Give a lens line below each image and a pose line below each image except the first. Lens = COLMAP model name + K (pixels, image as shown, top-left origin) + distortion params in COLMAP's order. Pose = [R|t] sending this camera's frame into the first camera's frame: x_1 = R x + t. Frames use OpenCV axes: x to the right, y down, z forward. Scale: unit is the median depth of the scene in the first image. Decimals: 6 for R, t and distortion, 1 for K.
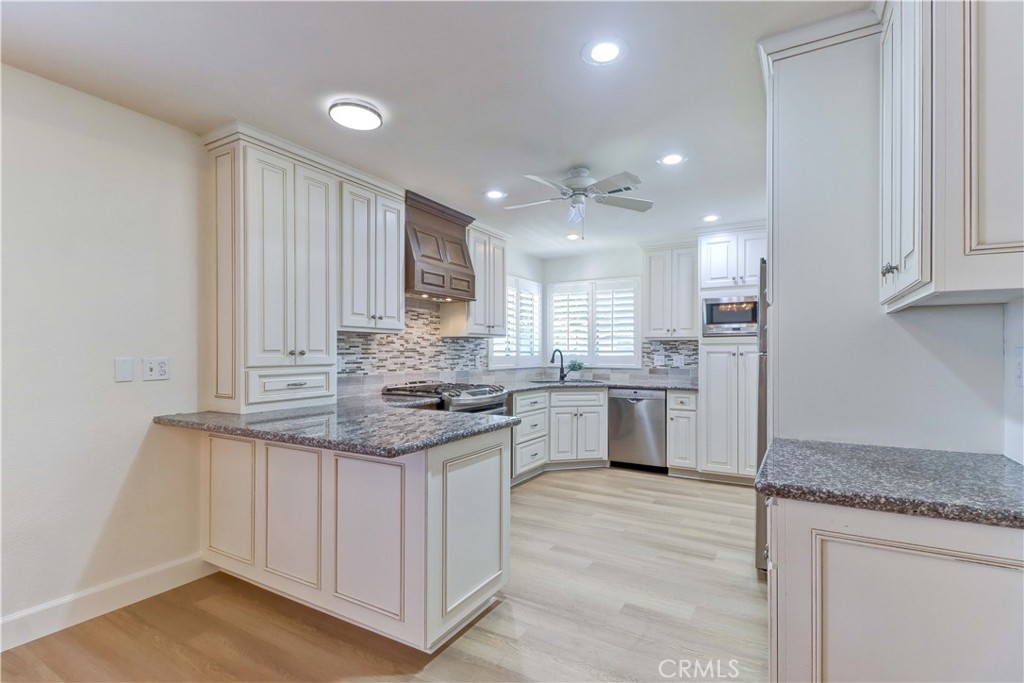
lens RADIAL K [[484.0, 0, 523.6], [0, 484.0, 349.5], [0, 0, 1]] dist [-0.000549, -0.000047]
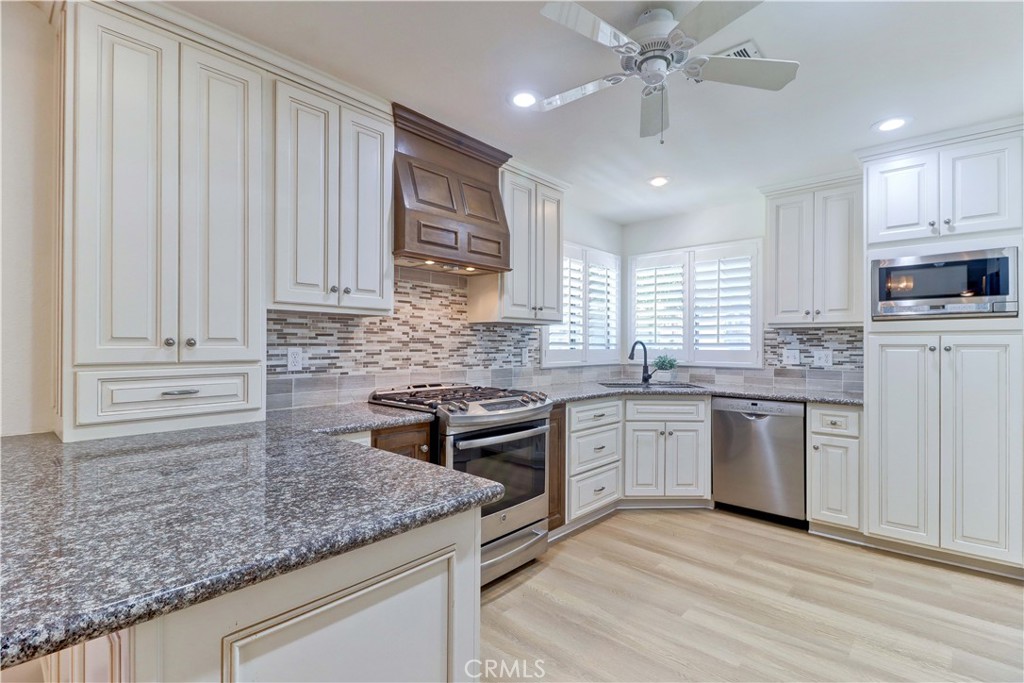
lens RADIAL K [[475.2, 0, 517.0], [0, 475.2, 339.5], [0, 0, 1]] dist [-0.000462, -0.000813]
pose [[0.976145, 0.002016, -0.217111, 0.057310], [-0.003472, 0.999974, -0.006326, 0.003620], [0.217092, 0.006929, 0.976126, 0.313225]]
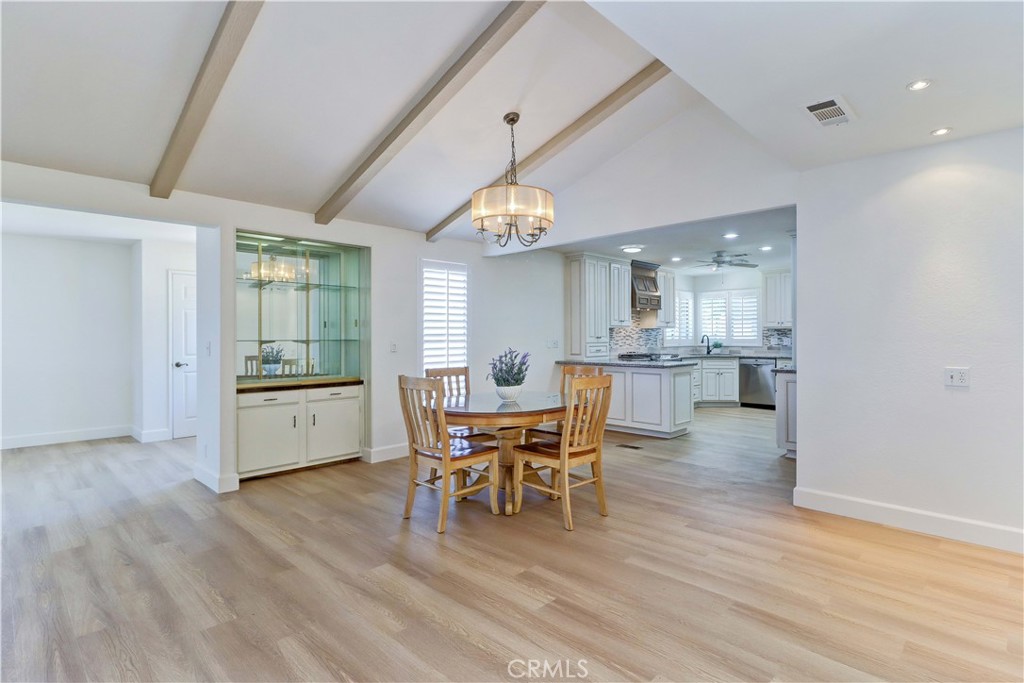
lens RADIAL K [[513.5, 0, 510.9], [0, 513.5, 334.9], [0, 0, 1]] dist [0.000429, -0.000021]
pose [[0.965186, -0.006155, -0.261494, -0.136695], [0.006668, 0.999977, 0.001076, -0.007485], [0.261481, -0.002782, 0.965205, -1.037005]]
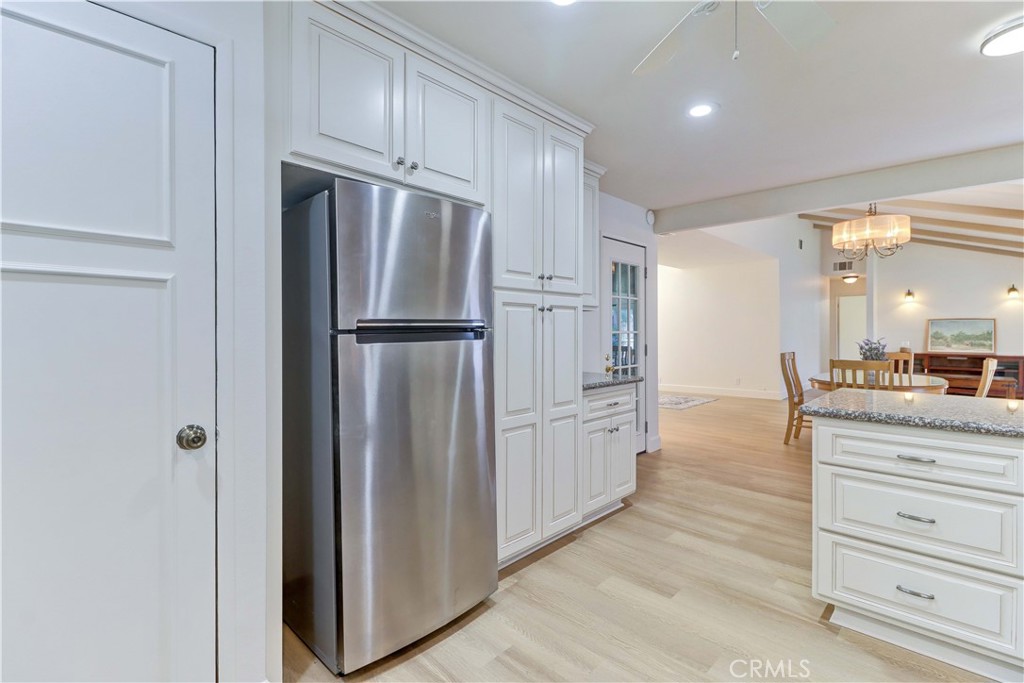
lens RADIAL K [[474.8, 0, 519.3], [0, 474.8, 333.1], [0, 0, 1]] dist [0.034590, -0.019833]
pose [[-0.973359, -0.003573, 0.229259, 0.154072], [-0.003386, 0.999994, 0.001206, 0.008005], [-0.229262, 0.000397, -0.973365, 1.063155]]
